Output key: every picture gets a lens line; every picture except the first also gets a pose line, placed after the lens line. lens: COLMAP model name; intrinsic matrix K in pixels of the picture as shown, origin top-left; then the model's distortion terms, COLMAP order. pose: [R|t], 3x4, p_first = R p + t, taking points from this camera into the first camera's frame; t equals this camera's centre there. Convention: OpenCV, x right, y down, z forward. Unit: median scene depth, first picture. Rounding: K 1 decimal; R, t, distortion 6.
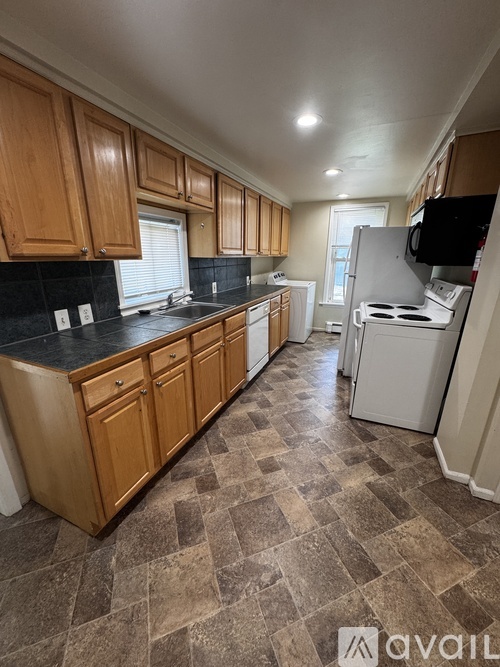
lens RADIAL K [[269.2, 0, 250.0], [0, 269.2, 335.0], [0, 0, 1]] dist [0.000089, 0.000111]
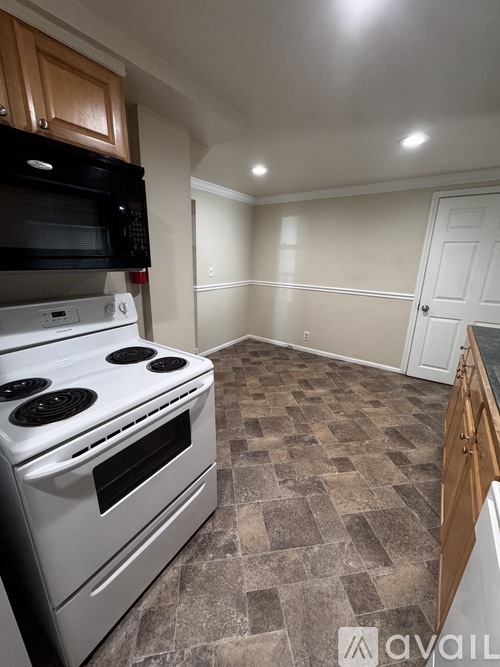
lens RADIAL K [[269.2, 0, 250.0], [0, 269.2, 333.5], [0, 0, 1]] dist [0.000089, 0.000111]
pose [[-0.976681, -0.081149, 0.198768, 0.280931], [0.040476, 0.839618, 0.541667, -0.557975], [-0.210845, 0.537081, -0.816755, 1.823290]]
